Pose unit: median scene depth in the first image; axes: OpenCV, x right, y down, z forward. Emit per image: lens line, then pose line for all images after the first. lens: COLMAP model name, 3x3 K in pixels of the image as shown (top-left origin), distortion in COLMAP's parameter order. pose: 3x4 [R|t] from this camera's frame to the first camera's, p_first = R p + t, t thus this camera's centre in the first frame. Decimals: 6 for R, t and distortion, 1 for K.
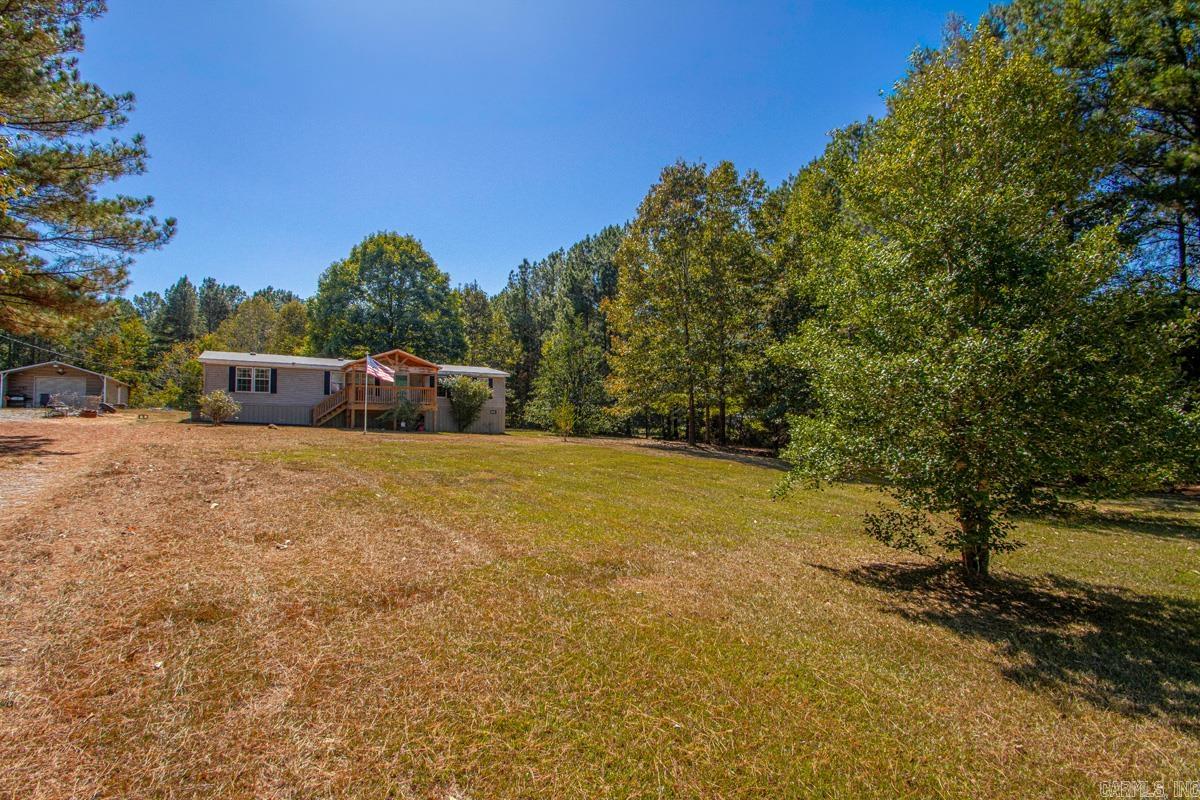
lens RADIAL K [[559.9, 0, 585.1], [0, 559.9, 405.6], [0, 0, 1]] dist [0.020117, -0.018214]
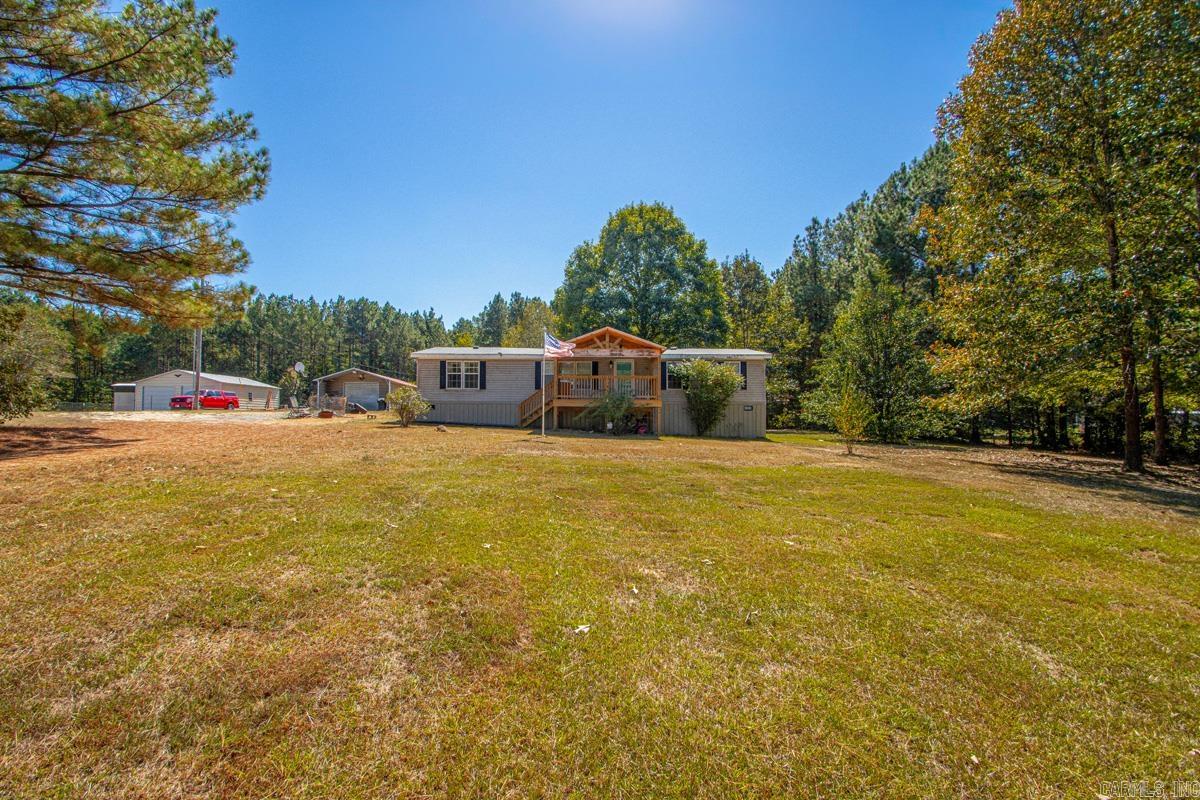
lens RADIAL K [[559.9, 0, 585.1], [0, 559.9, 405.6], [0, 0, 1]] dist [0.020117, -0.018214]
pose [[0.864434, -0.015363, -0.502511, 0.014999], [0.016390, 0.999863, -0.002374, 0.005547], [0.502479, -0.006184, 0.864567, 0.221740]]
